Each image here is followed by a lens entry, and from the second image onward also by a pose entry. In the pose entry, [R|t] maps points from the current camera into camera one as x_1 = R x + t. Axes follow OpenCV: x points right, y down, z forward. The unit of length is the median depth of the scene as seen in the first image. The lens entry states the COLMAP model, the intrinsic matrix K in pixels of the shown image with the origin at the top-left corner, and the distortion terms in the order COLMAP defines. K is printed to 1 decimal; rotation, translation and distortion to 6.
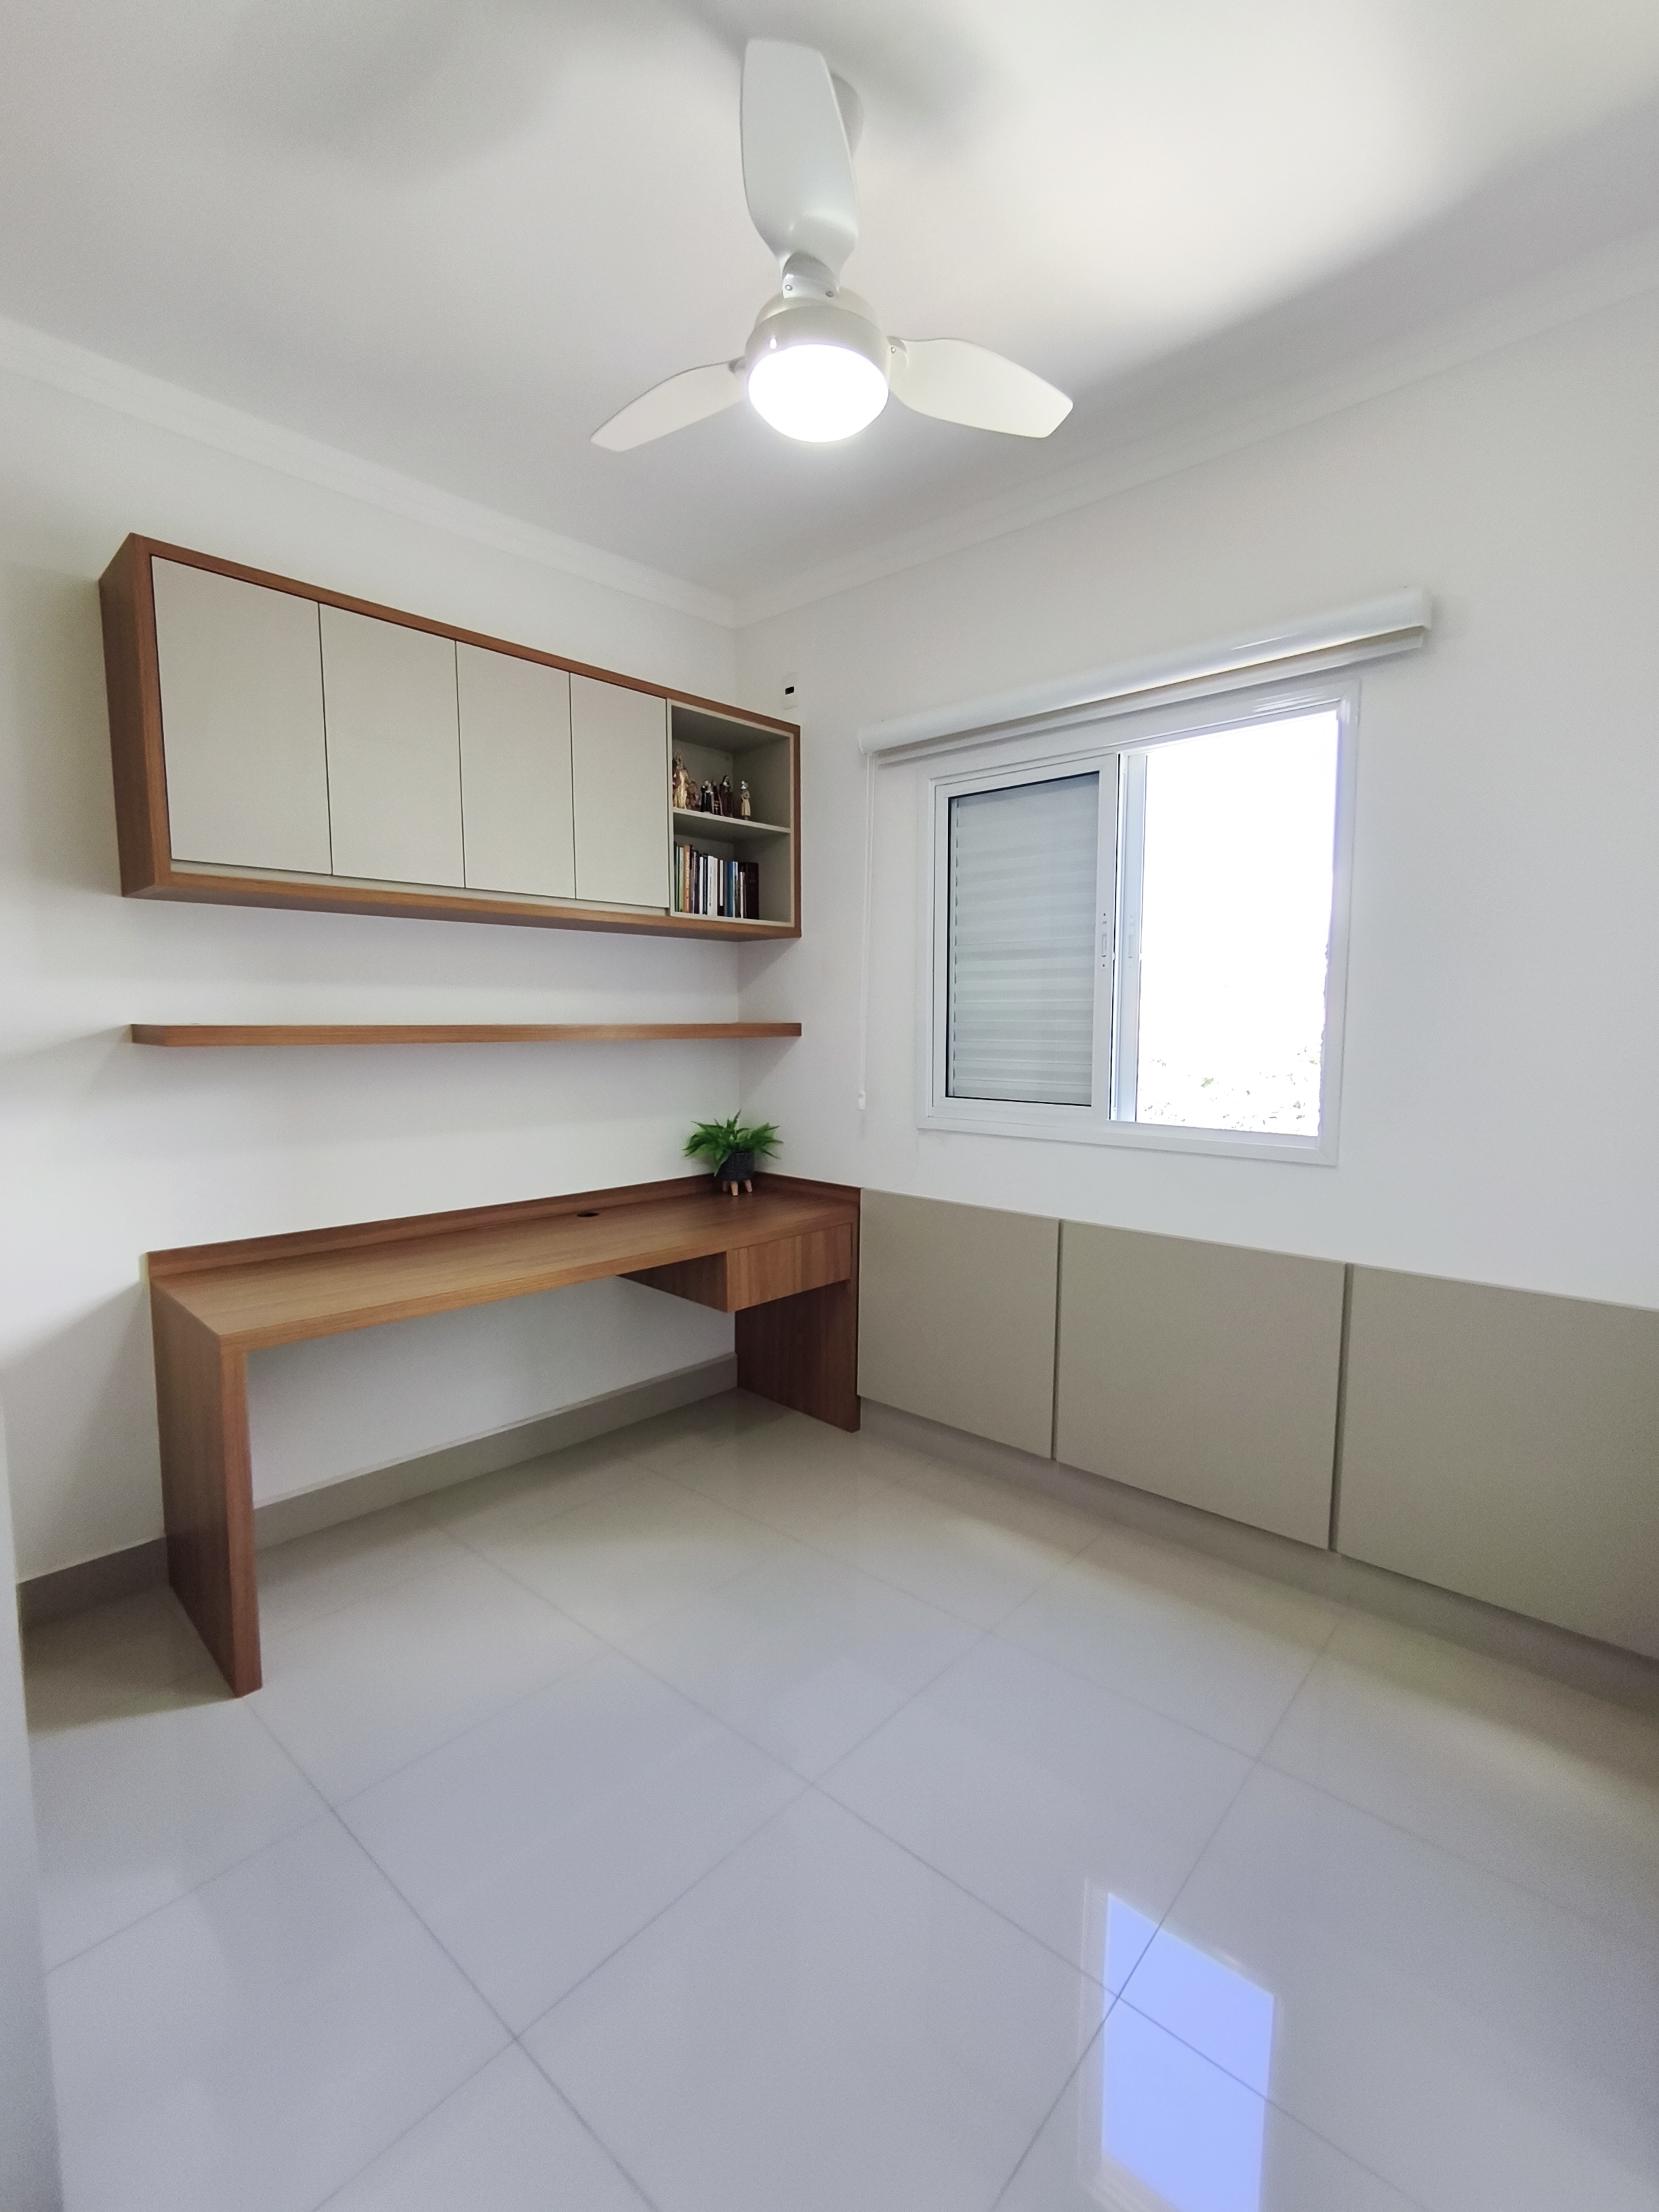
lens RADIAL K [[963.2, 0, 844.3], [0, 963.2, 1109.7], [0, 0, 1]] dist [-0.001543, 0.003969]
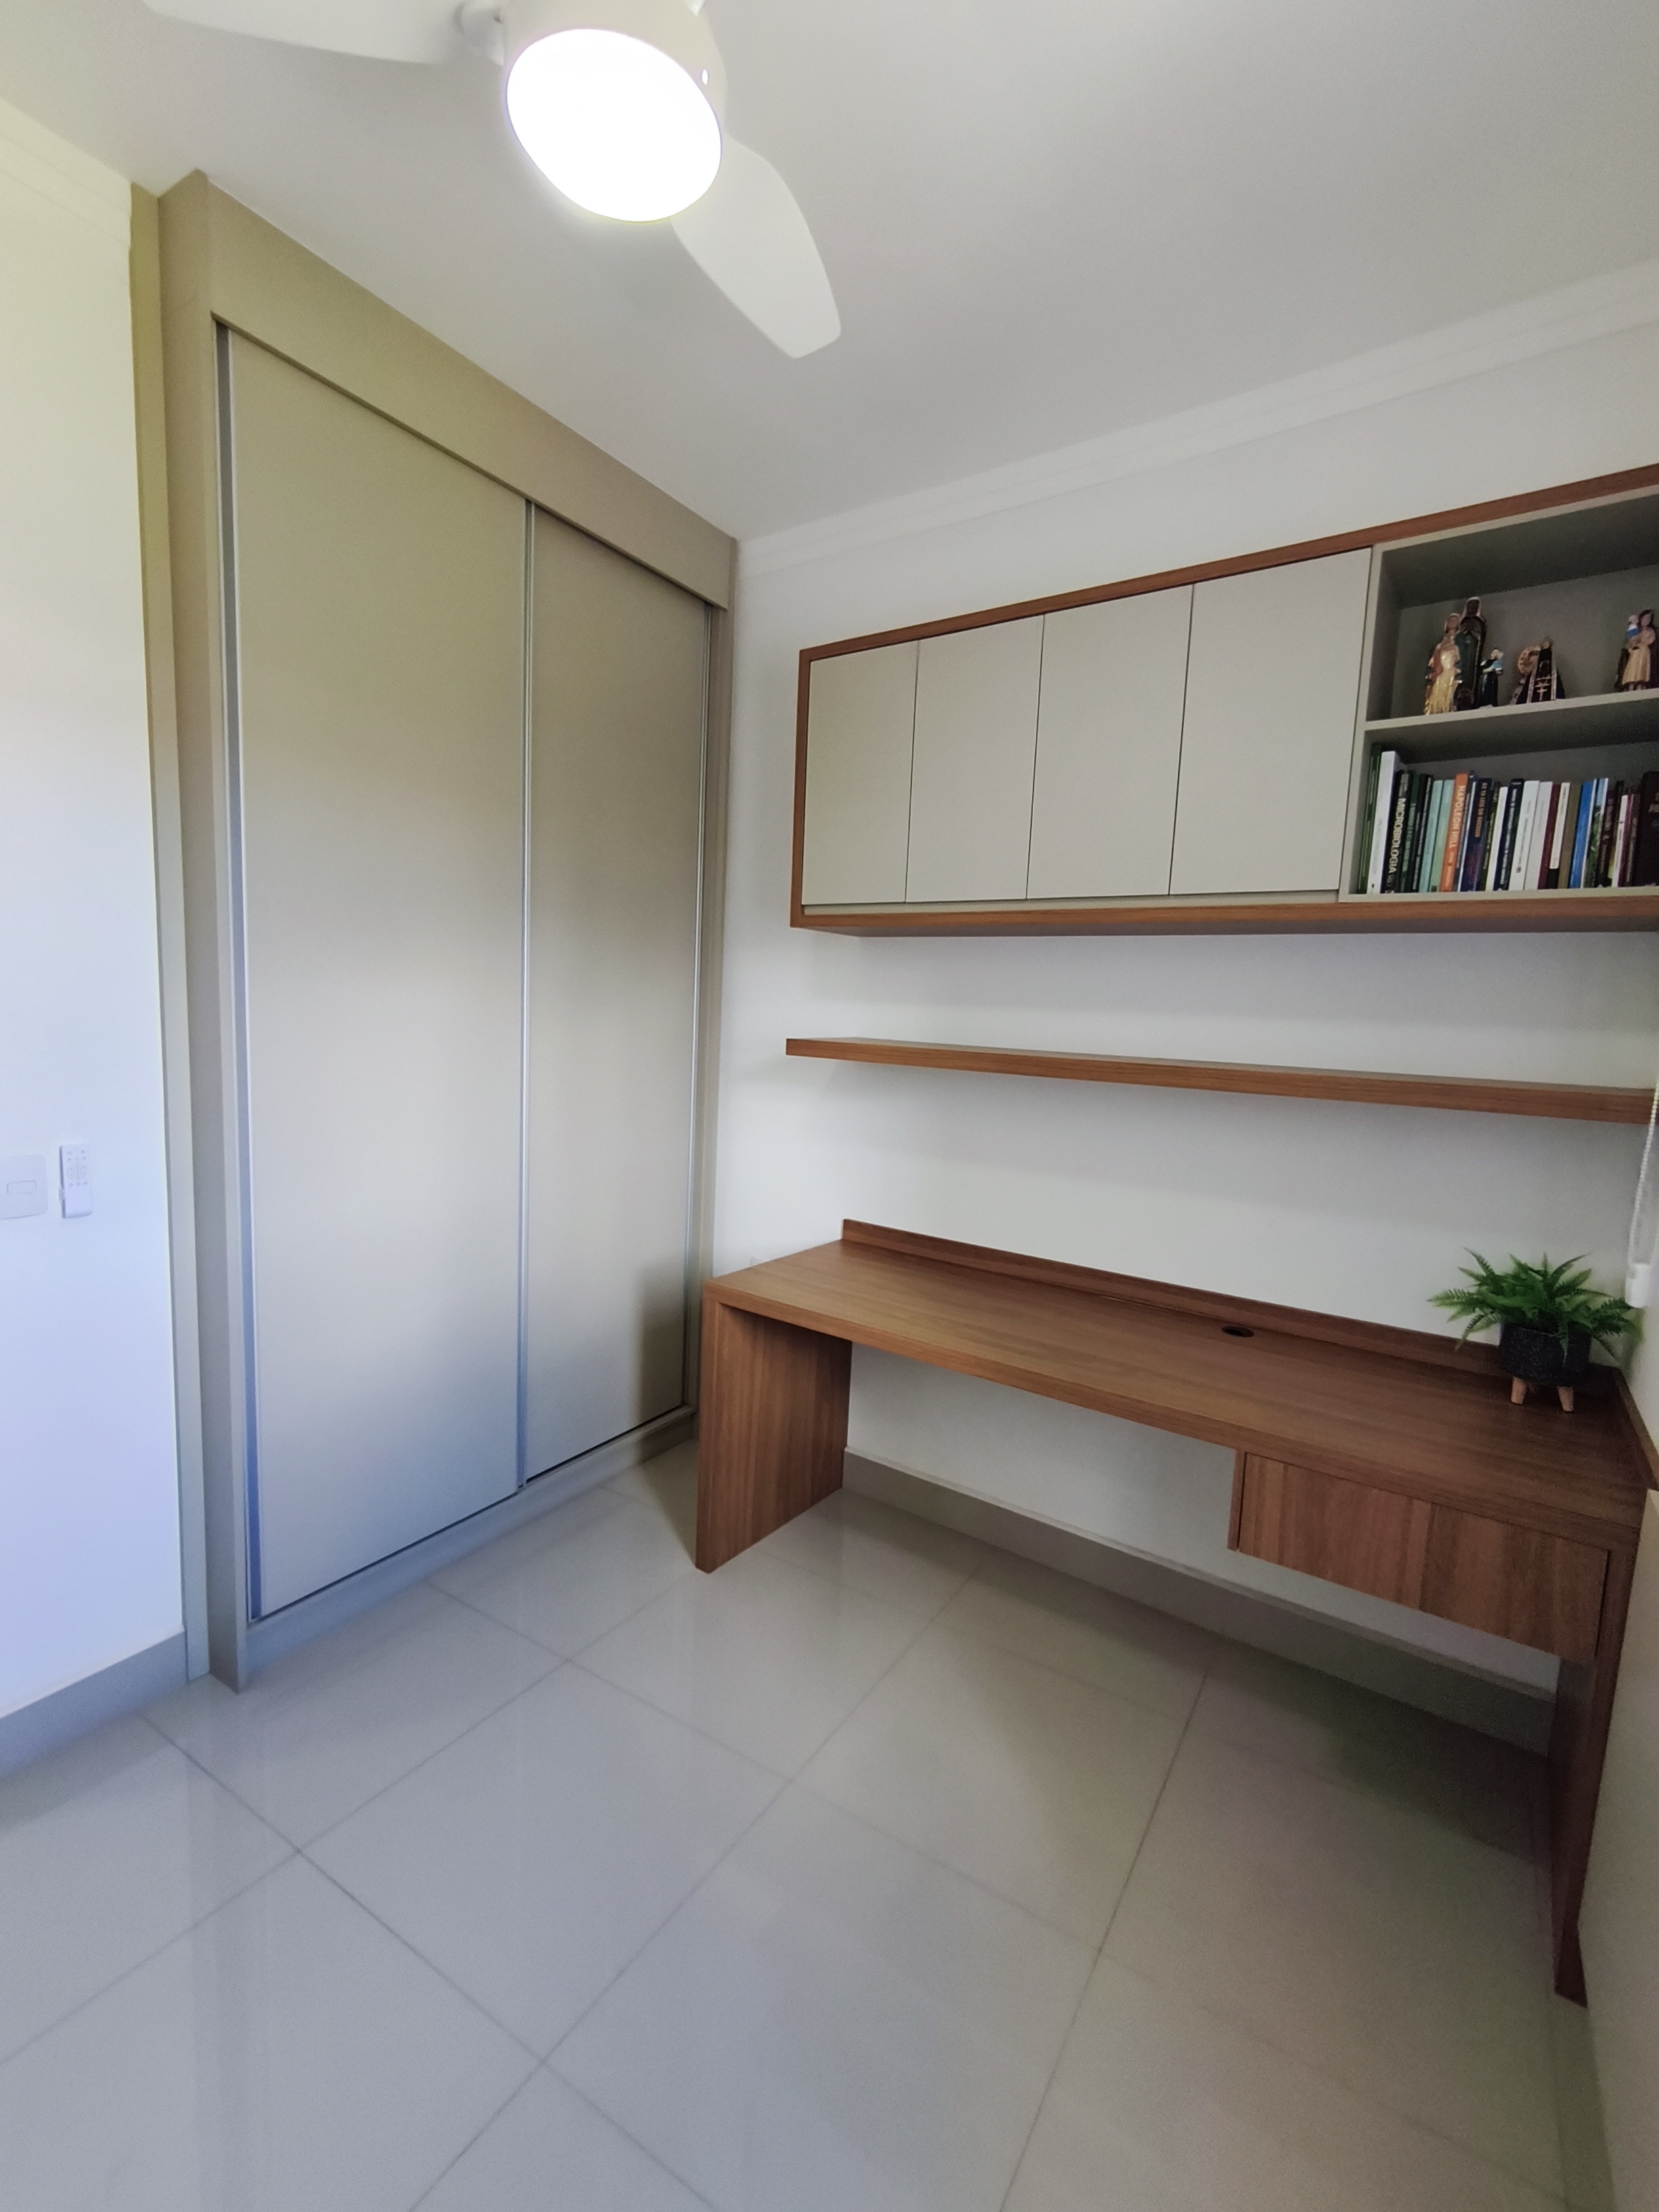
lens RADIAL K [[963.2, 0, 836.7], [0, 963.2, 1116.3], [0, 0, 1]] dist [-0.001543, 0.003969]
pose [[0.165426, 0.114098, -0.979600, 0.389053], [-0.137023, 0.986310, 0.091740, -0.077969], [0.976657, 0.119052, 0.178795, 0.589045]]
